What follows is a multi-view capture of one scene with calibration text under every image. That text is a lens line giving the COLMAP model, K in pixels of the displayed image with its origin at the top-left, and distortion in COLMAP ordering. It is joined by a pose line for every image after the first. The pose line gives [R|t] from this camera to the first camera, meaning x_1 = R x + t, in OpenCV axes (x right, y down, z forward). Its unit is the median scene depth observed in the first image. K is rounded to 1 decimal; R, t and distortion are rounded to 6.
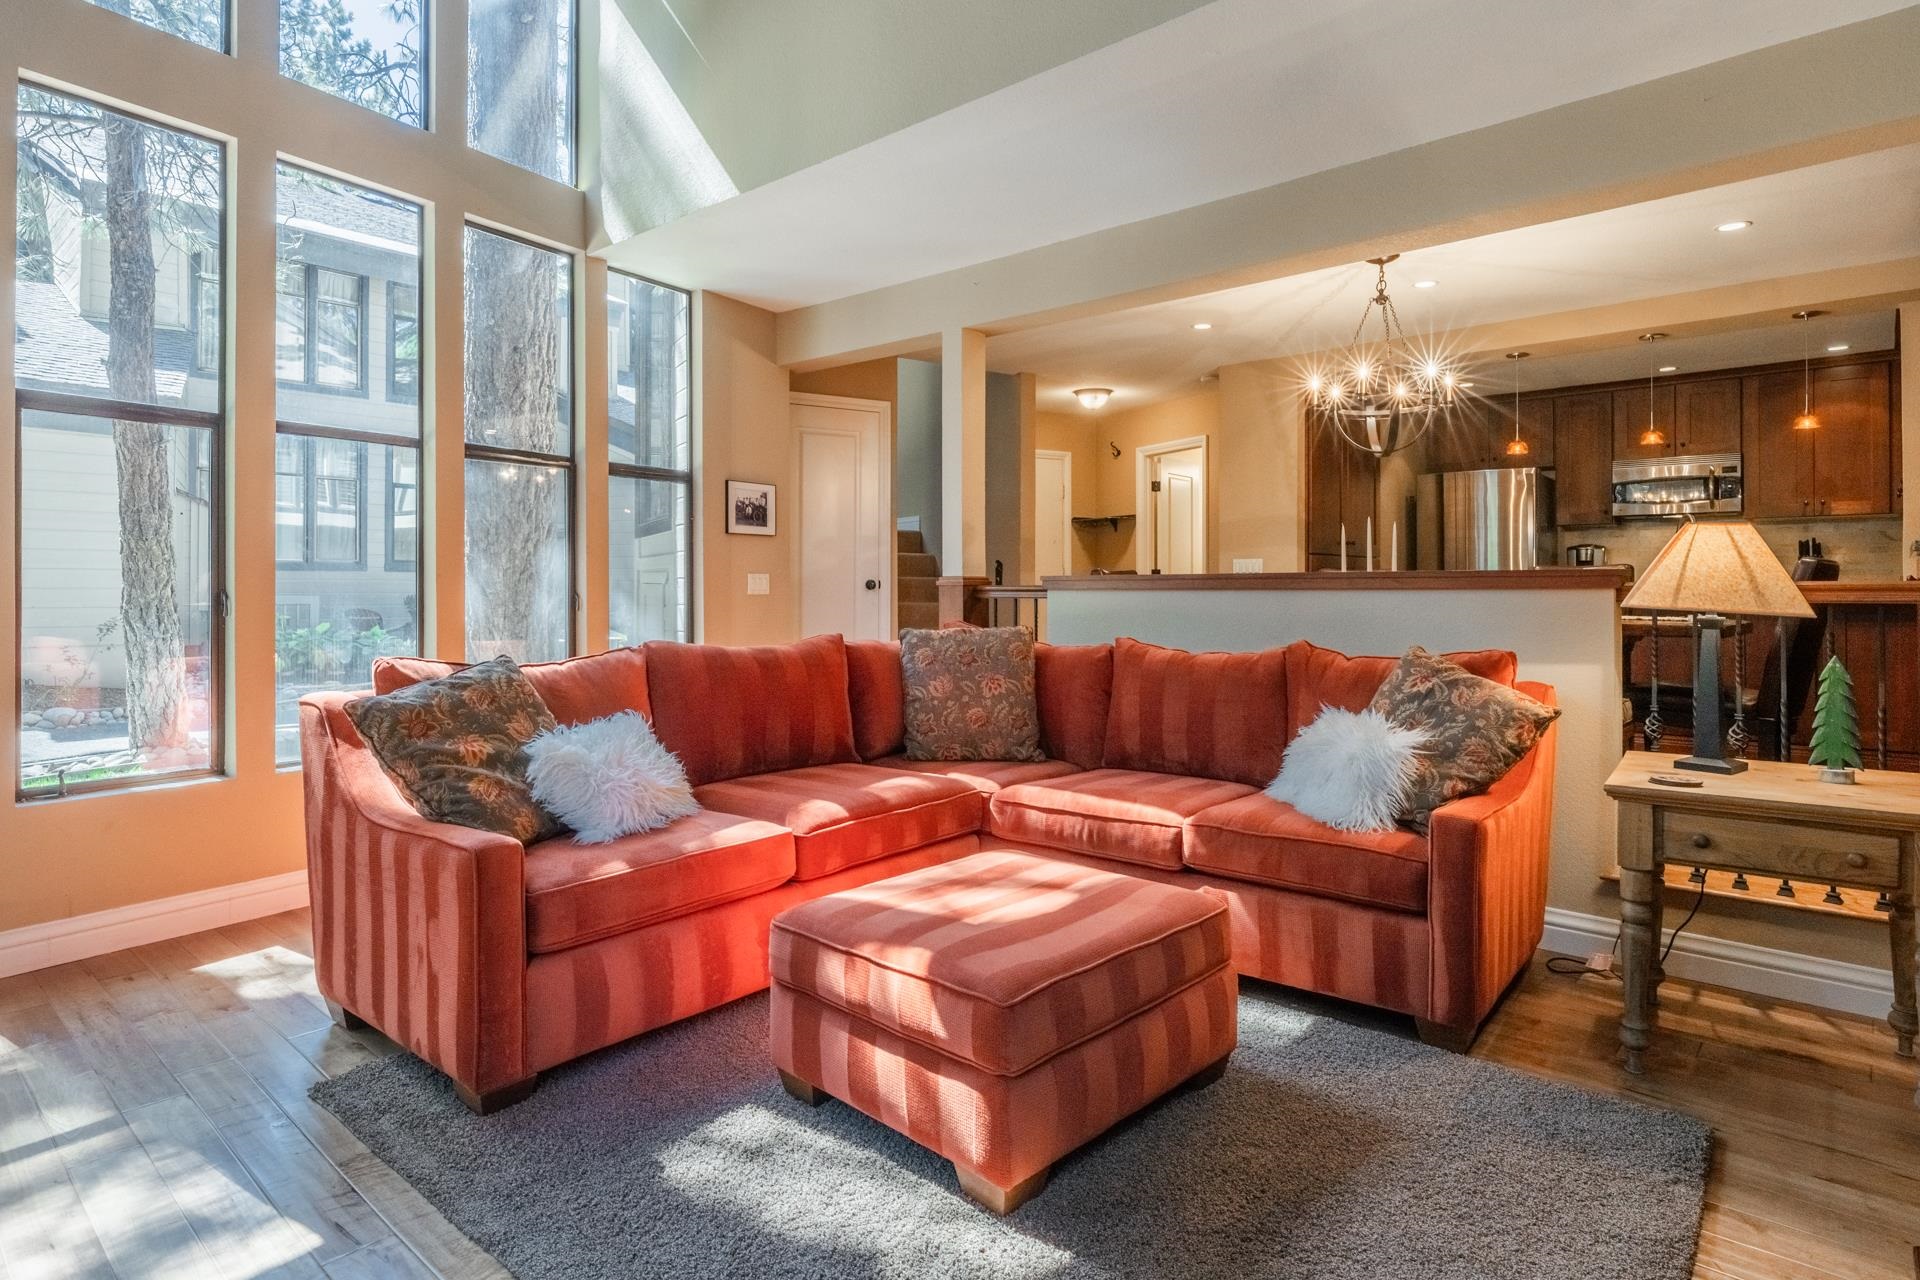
lens RADIAL K [[1045.2, 0, 941.8], [0, 1045.2, 590.1], [0, 0, 1]] dist [0.003660, 0.001038]
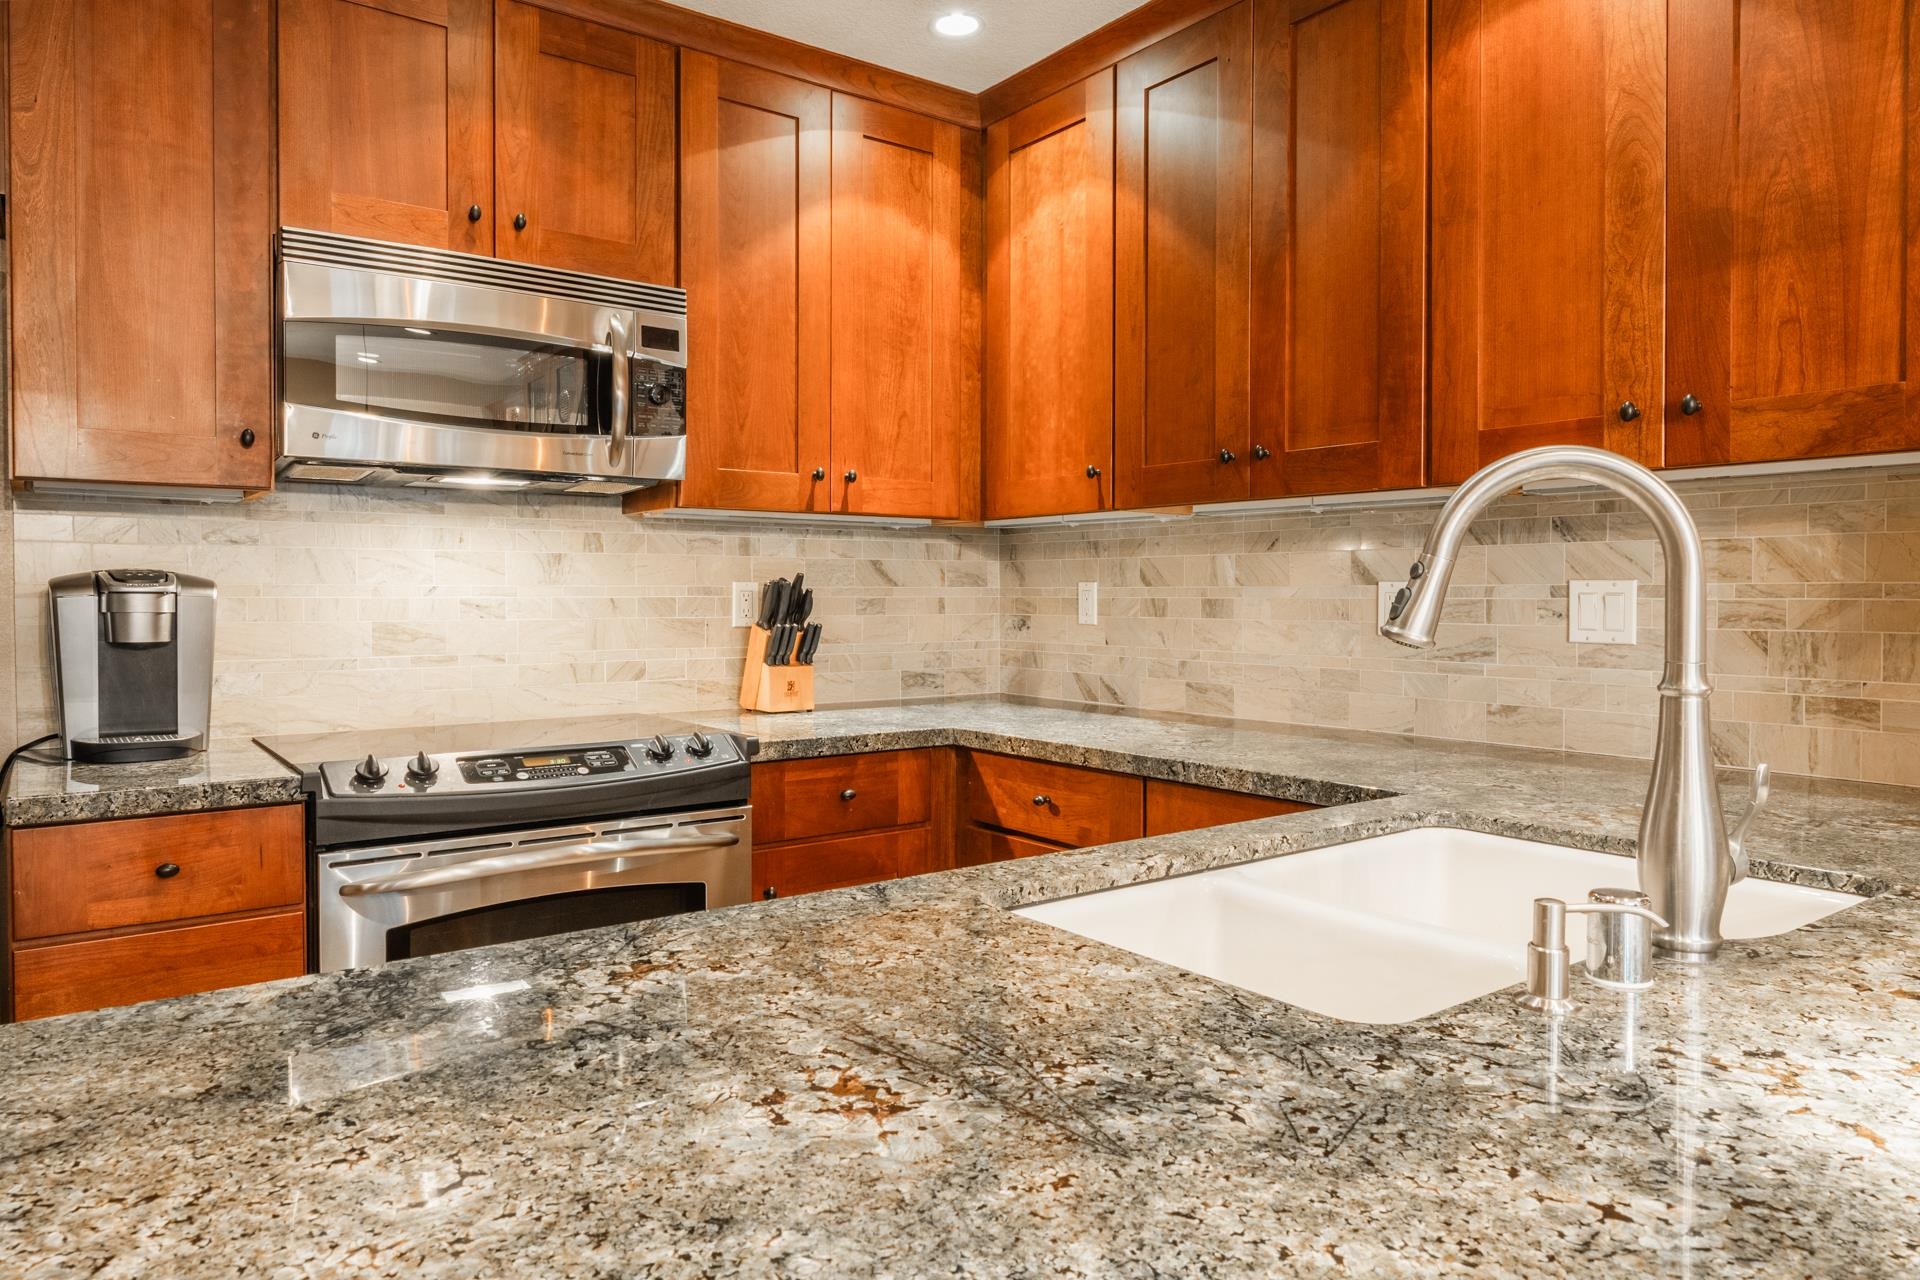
lens RADIAL K [[1223.3, 0, 943.0], [0, 1223.3, 610.7], [0, 0, 1]] dist [-0.002298, 0.003805]
pose [[0.210711, -0.012317, 0.977471, 0.454536], [-0.001286, 0.999916, 0.012877, -0.045051], [-0.977548, -0.003970, 0.210677, 0.900560]]
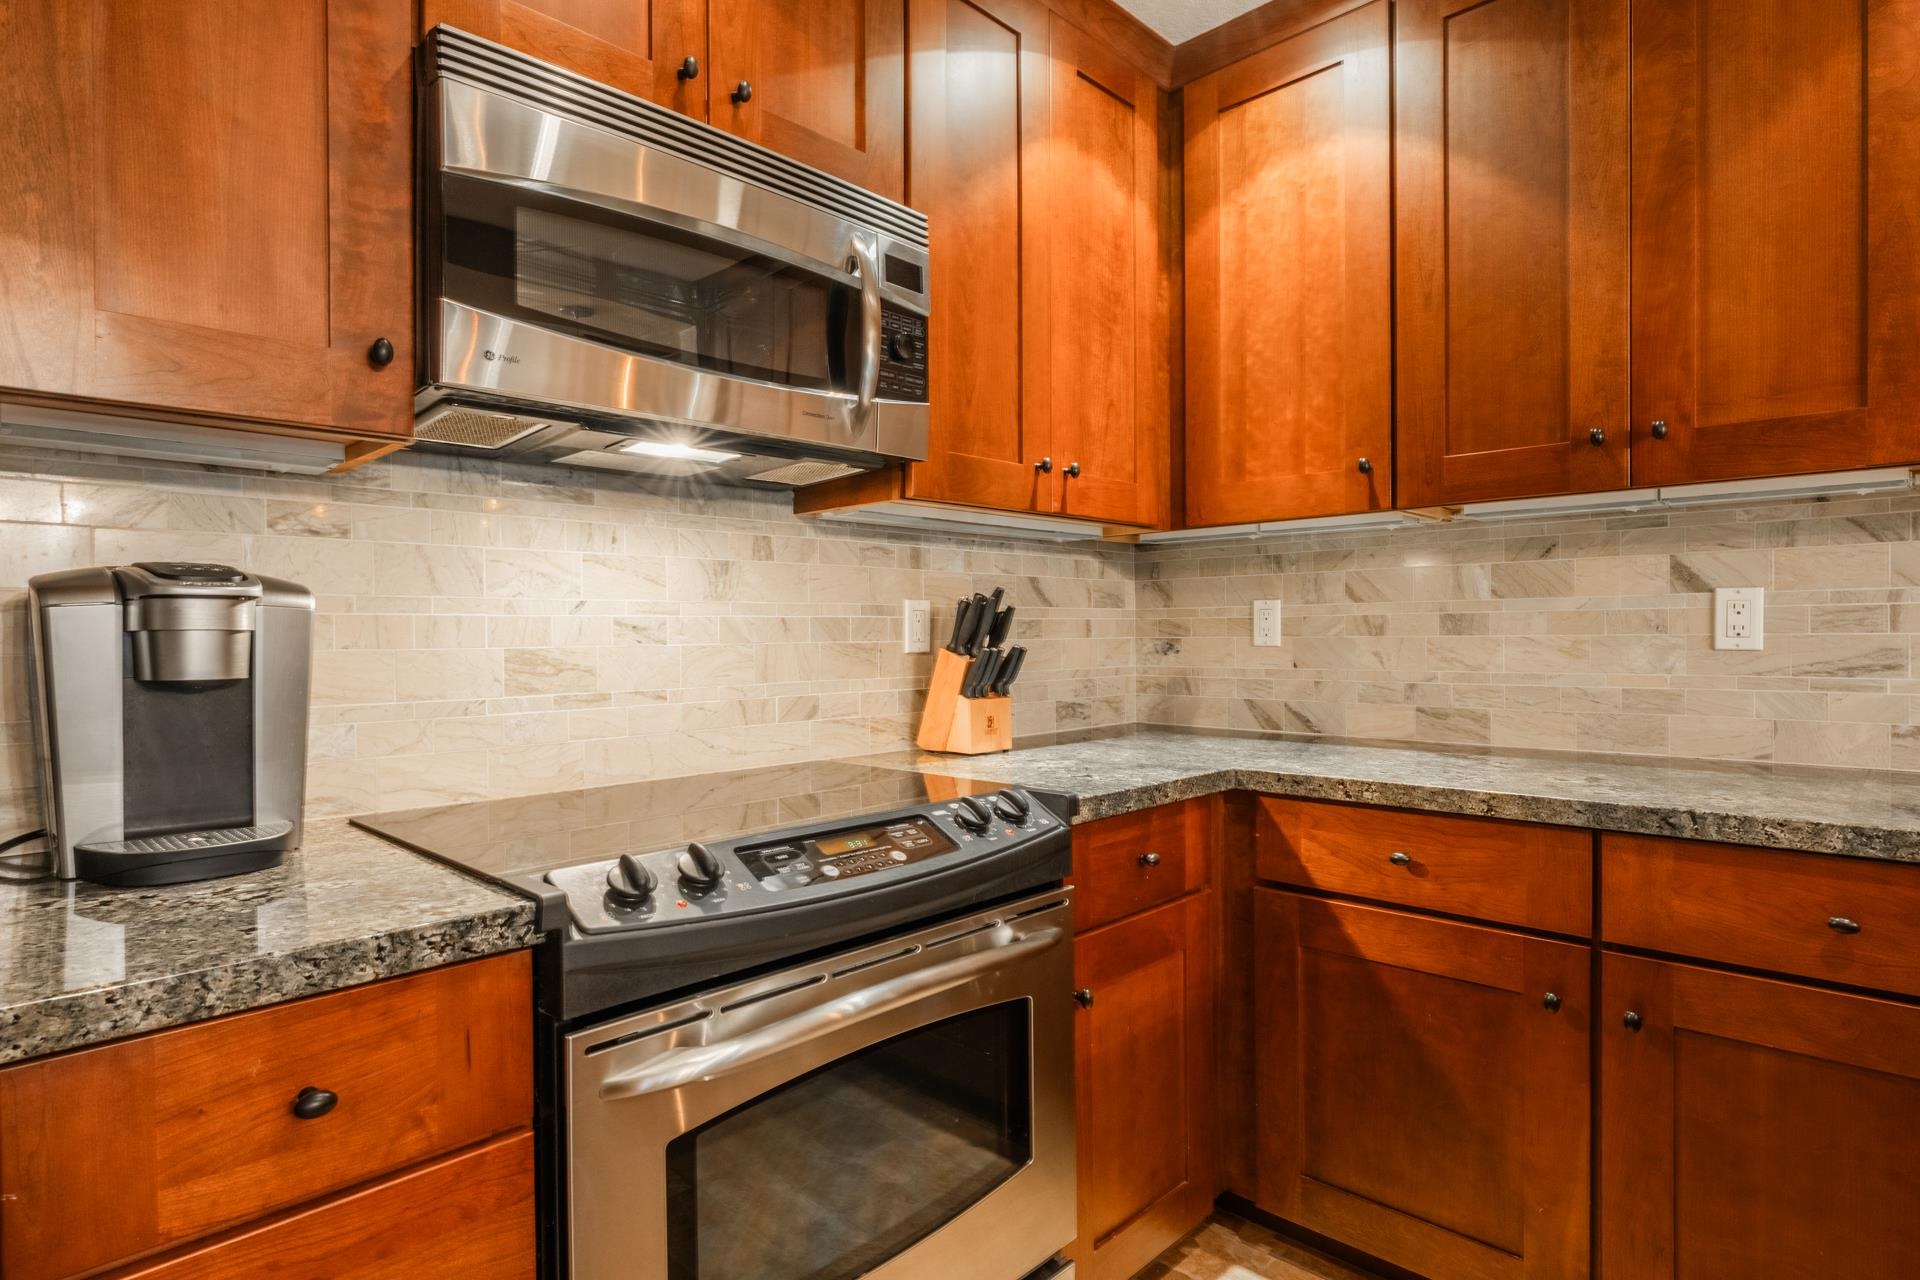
lens RADIAL K [[1007.1, 0, 937.8], [0, 1007.1, 638.0], [0, 0, 1]] dist [-0.001485, -0.001527]
pose [[0.055123, -0.003098, 0.998475, 0.566157], [0.009380, 0.999953, 0.002585, -0.038639], [-0.998436, 0.009223, 0.055149, 1.042404]]
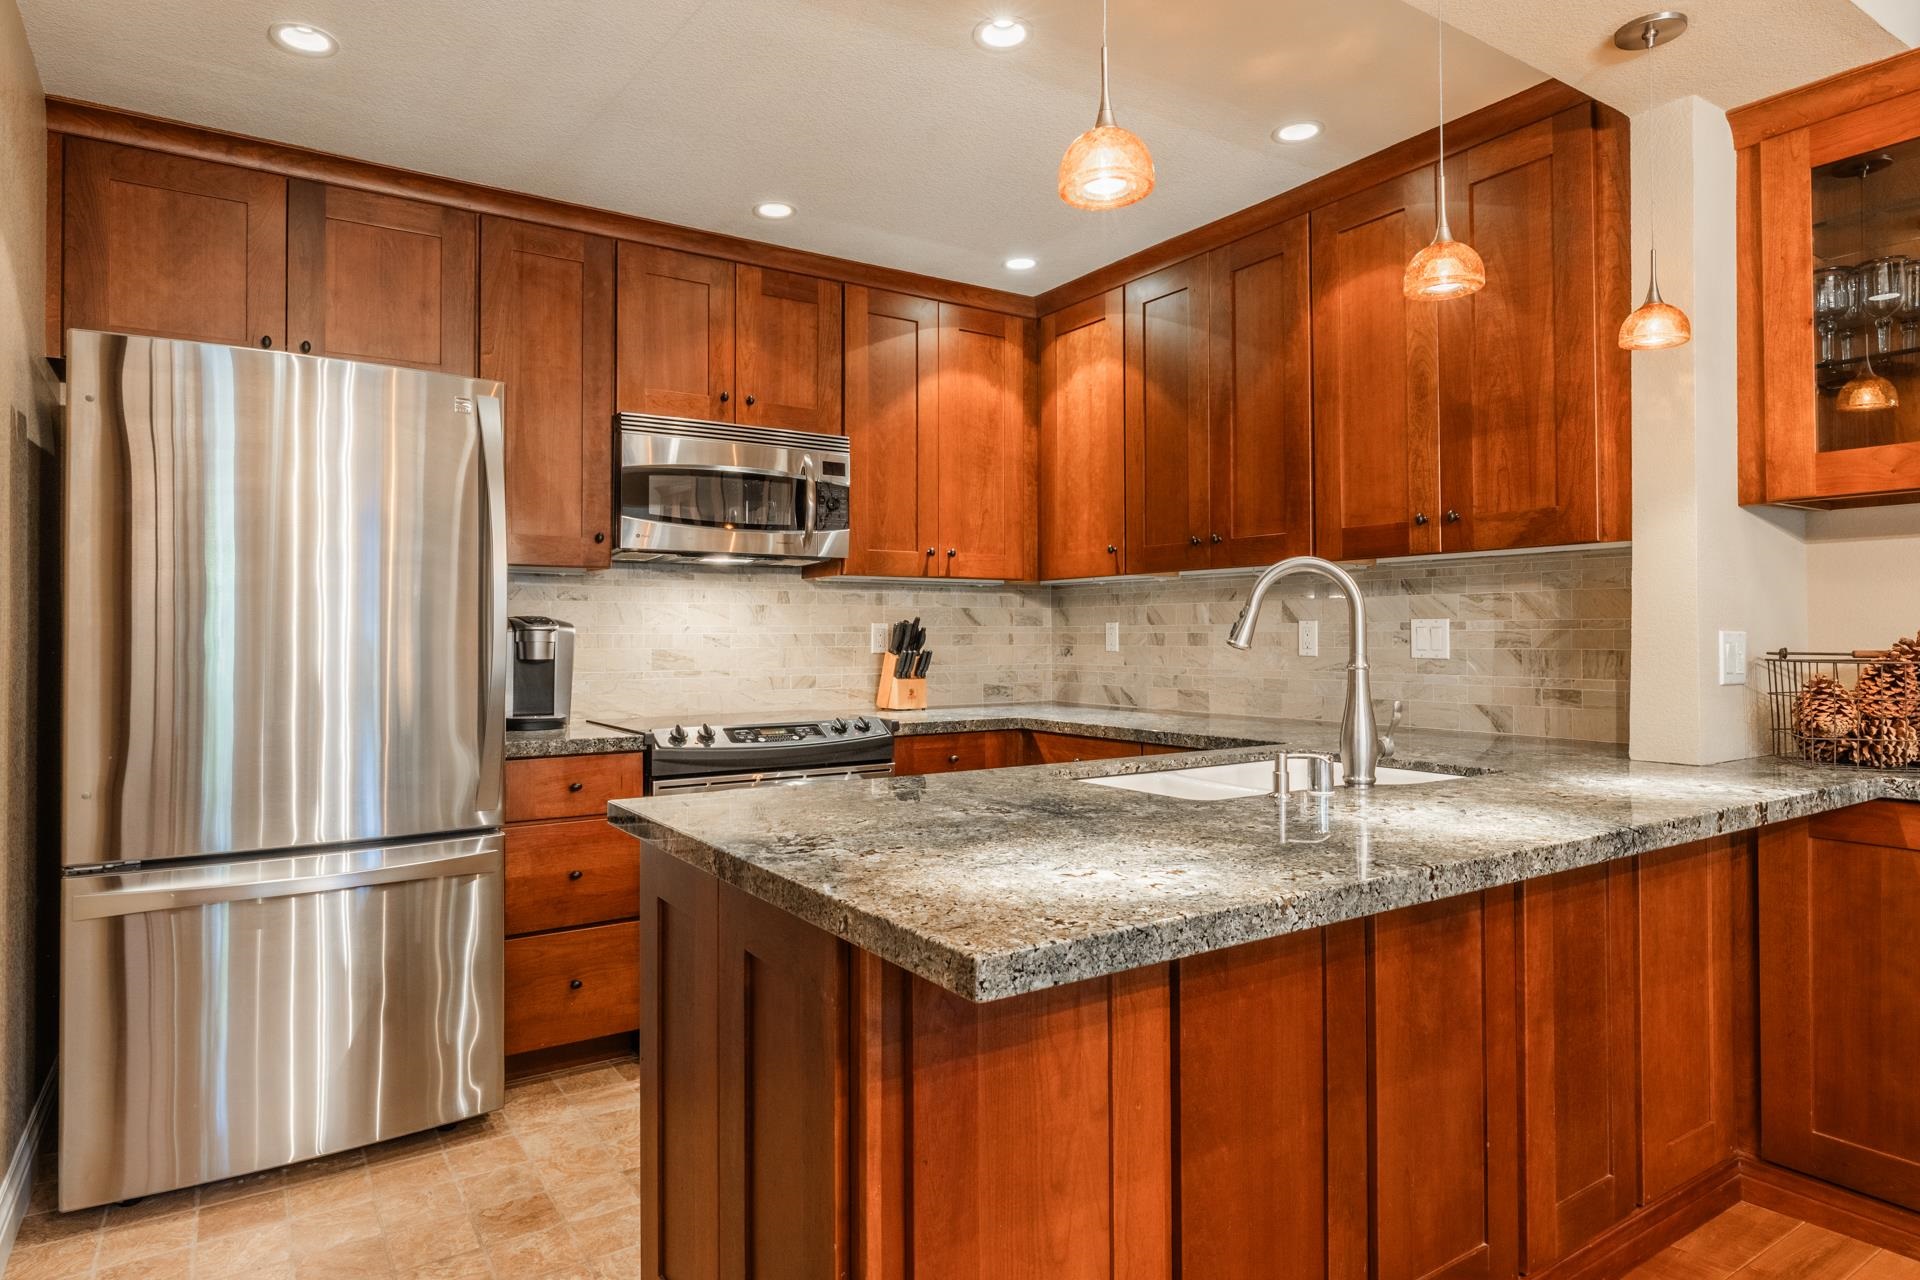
lens RADIAL K [[1093.6, 0, 939.4], [0, 1093.6, 617.6], [0, 0, 1]] dist [-0.000728, 0.000517]
pose [[0.267610, 0.016651, 0.963383, 0.310534], [0.002149, 0.999838, -0.017878, -0.041988], [-0.963525, 0.006854, 0.267531, 0.874552]]
